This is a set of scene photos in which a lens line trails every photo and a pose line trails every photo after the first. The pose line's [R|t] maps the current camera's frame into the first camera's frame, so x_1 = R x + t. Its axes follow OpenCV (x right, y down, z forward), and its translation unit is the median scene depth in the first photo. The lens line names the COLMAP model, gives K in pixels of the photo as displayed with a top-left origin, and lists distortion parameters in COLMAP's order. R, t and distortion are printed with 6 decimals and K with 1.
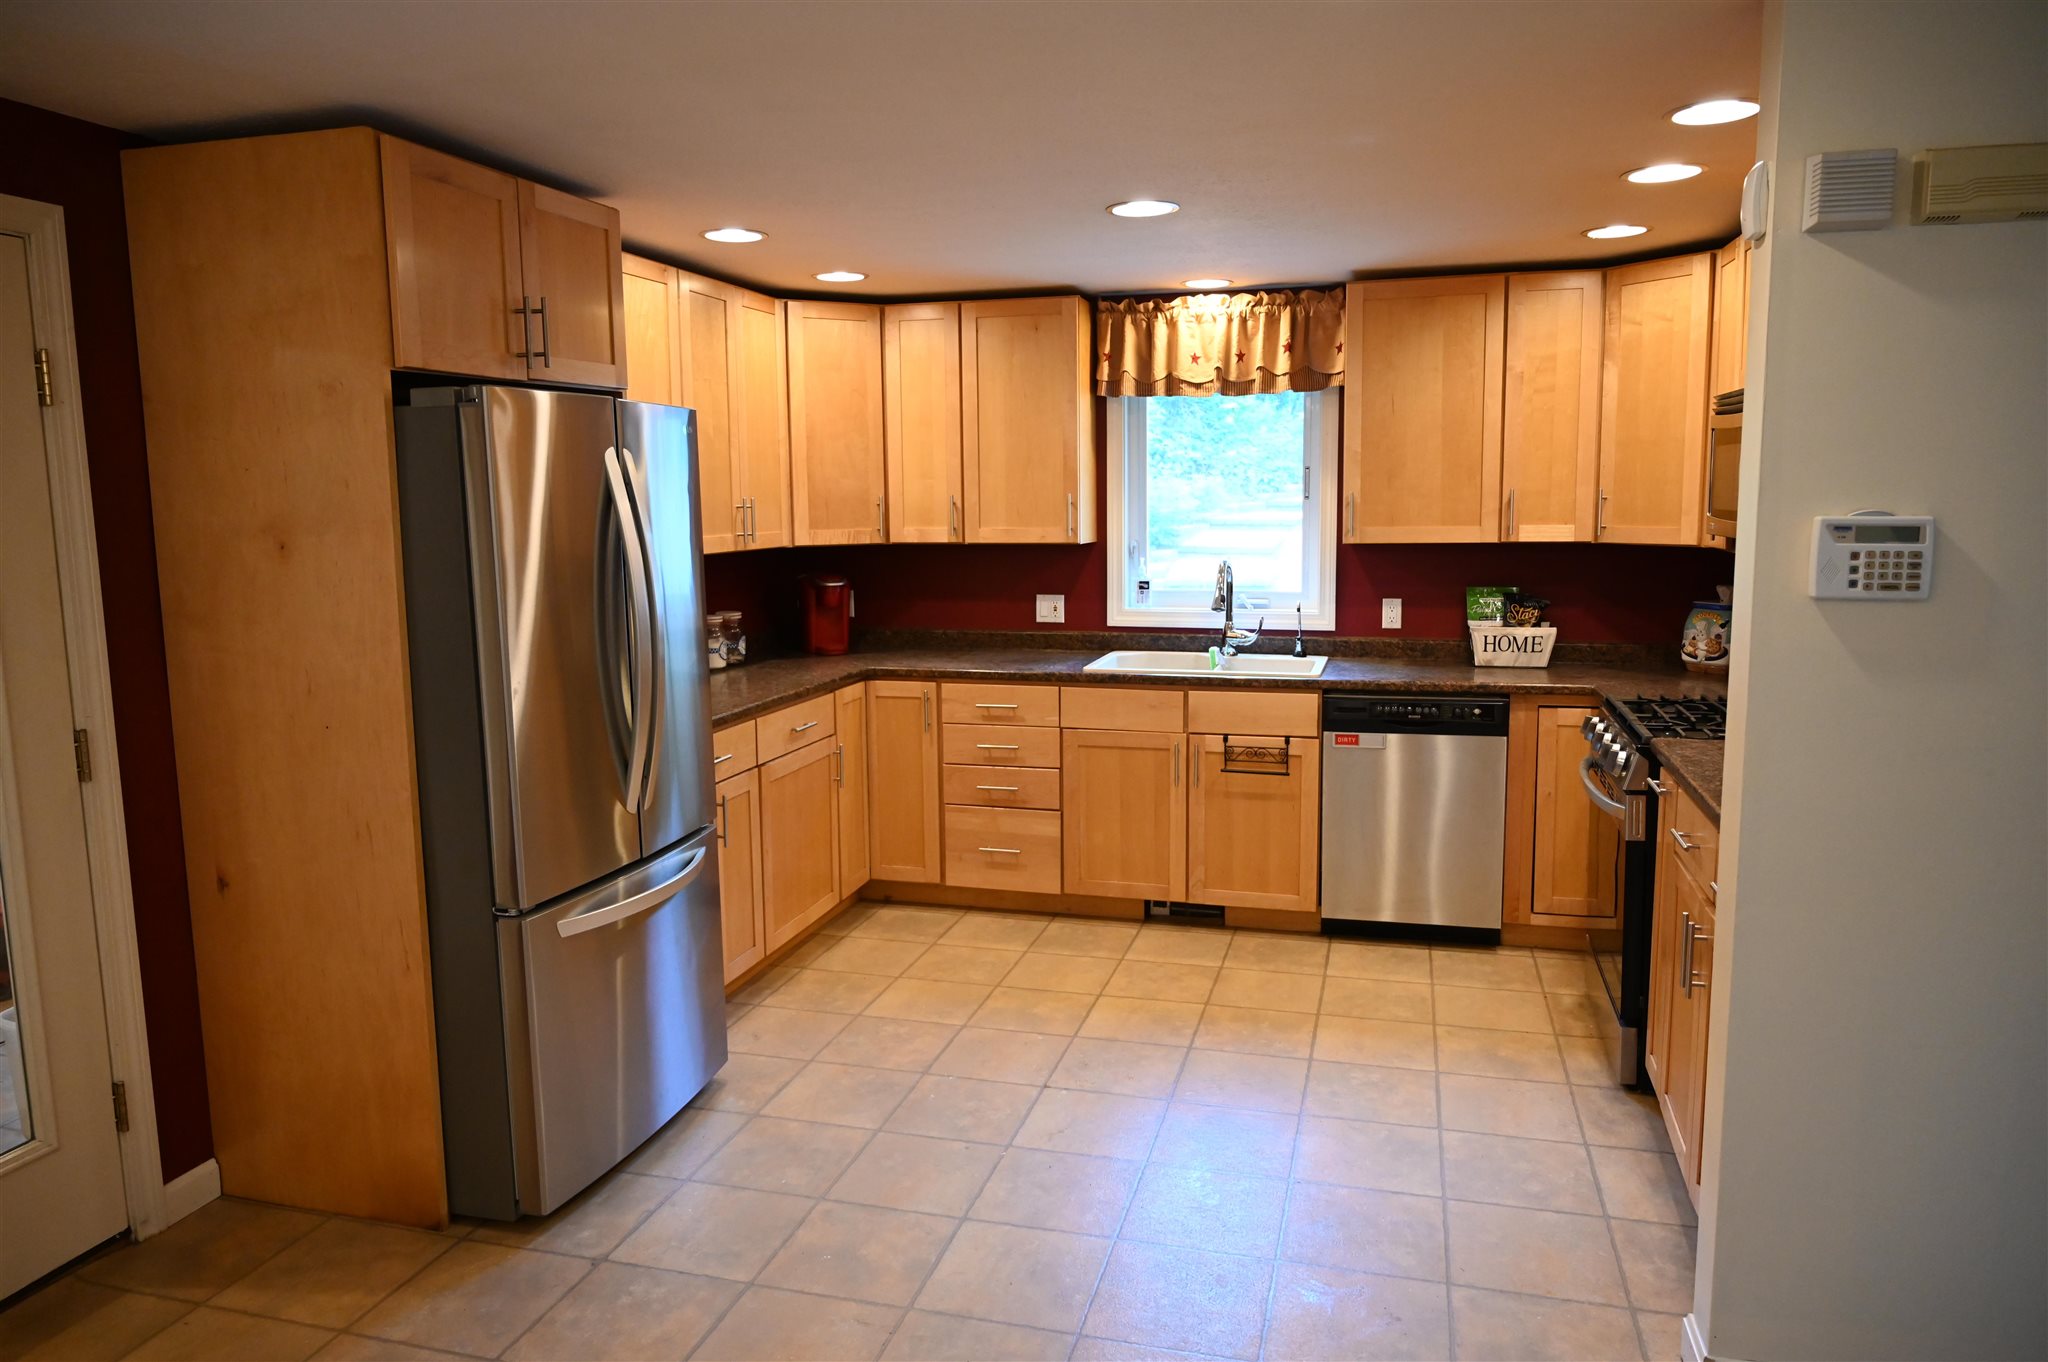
lens RADIAL K [[1356.2, 0, 1026.2], [0, 1356.2, 673.2], [0, 0, 1]] dist [-0.015754, 0.007147]
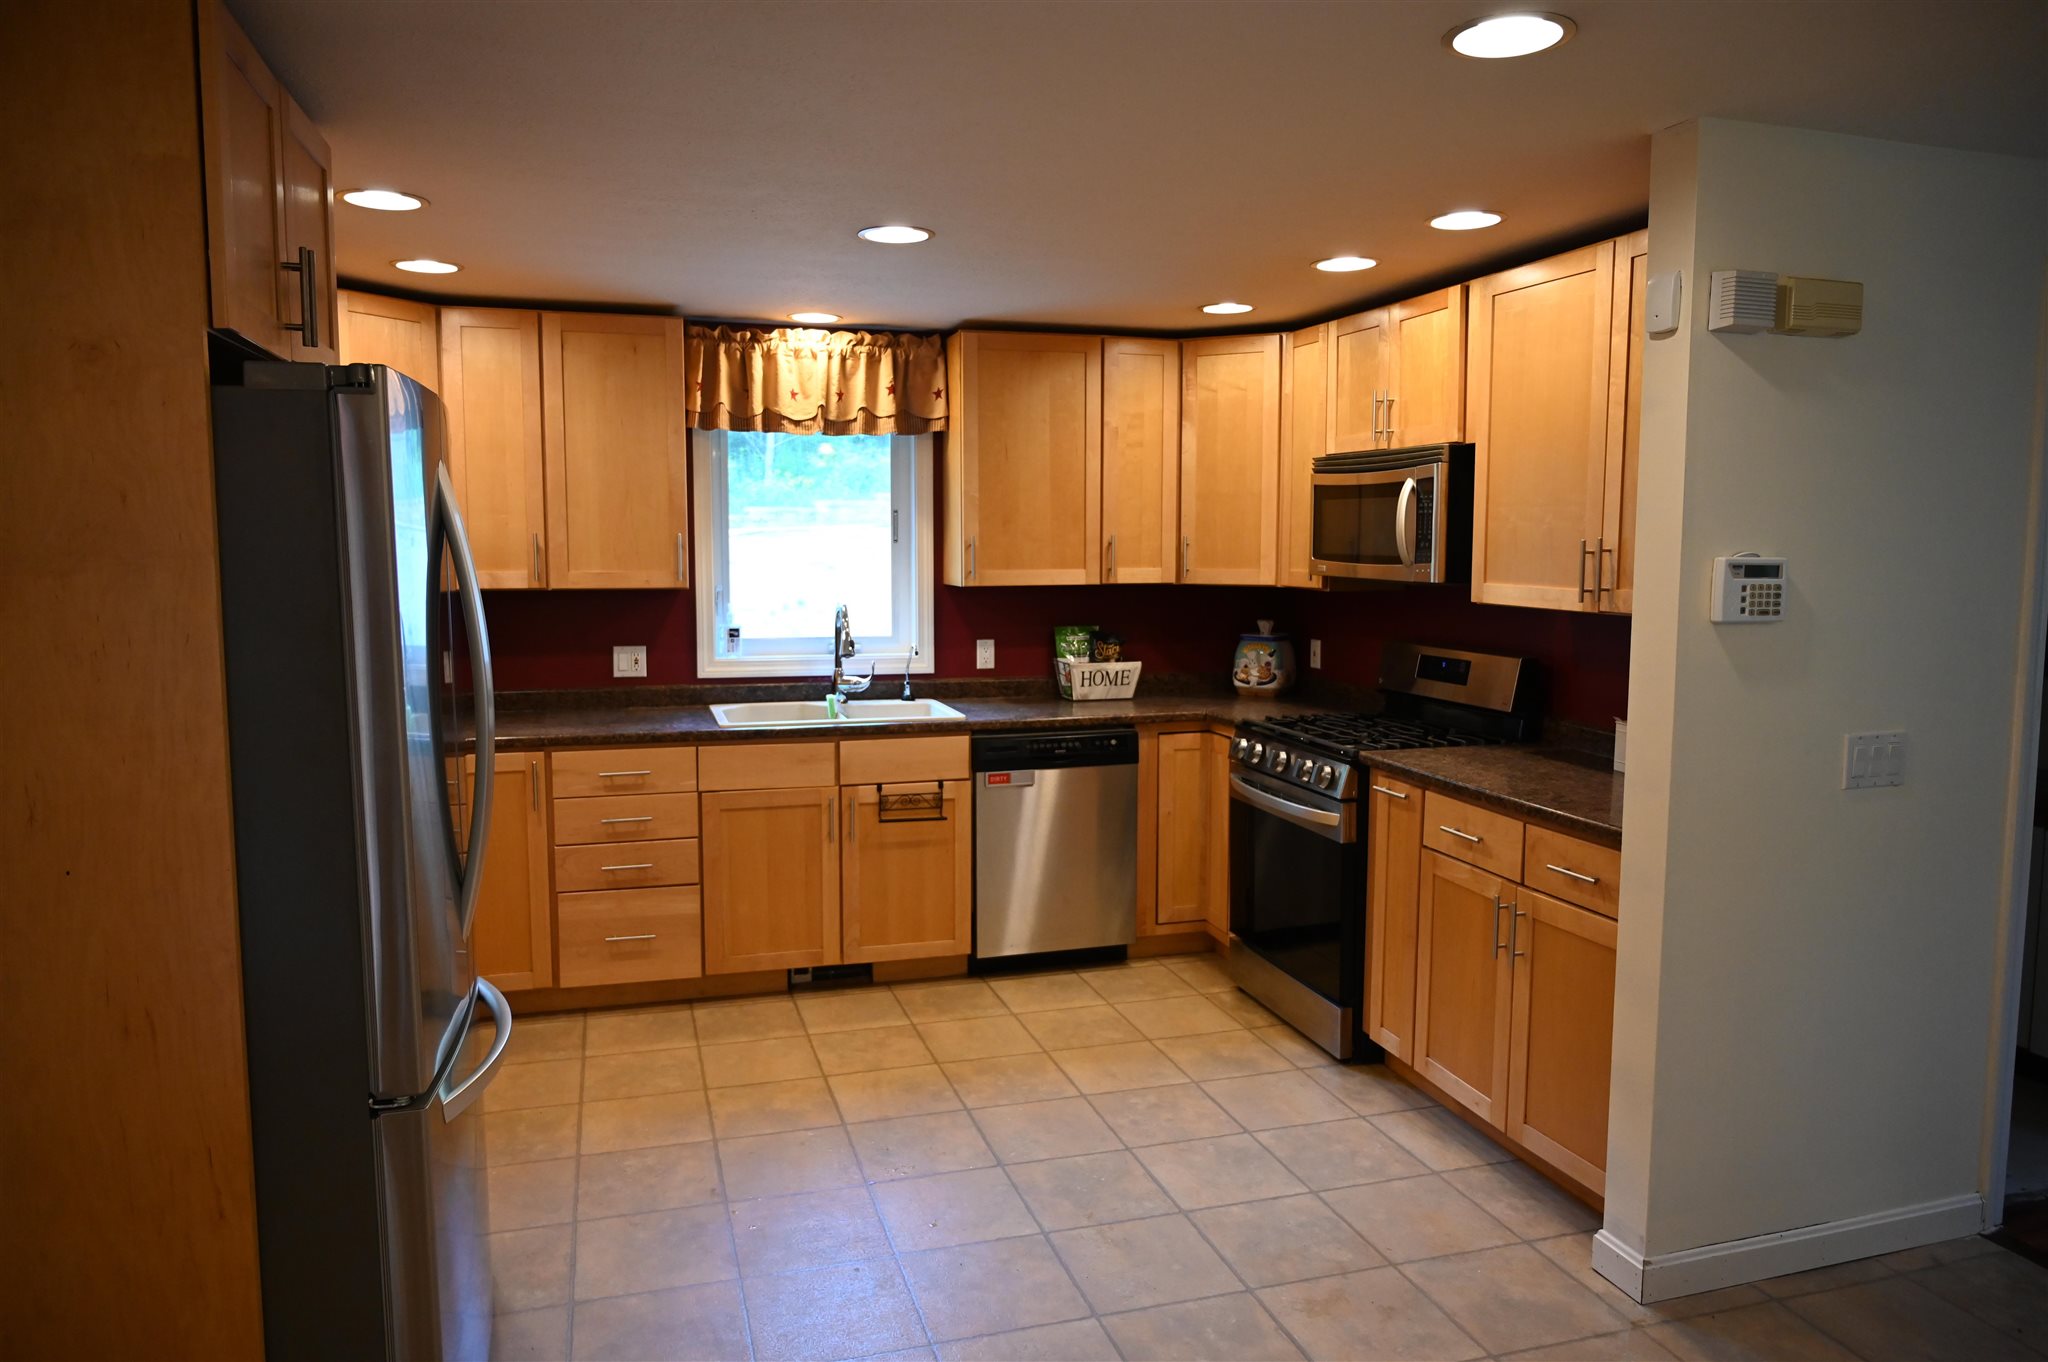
lens RADIAL K [[1356.2, 0, 1015.9], [0, 1356.2, 679.1], [0, 0, 1]] dist [-0.015754, 0.007147]
pose [[0.847211, -0.041467, 0.529635, -0.271072], [0.057656, 0.998237, -0.014071, -0.009797], [-0.528118, 0.042457, 0.848109, 0.121524]]
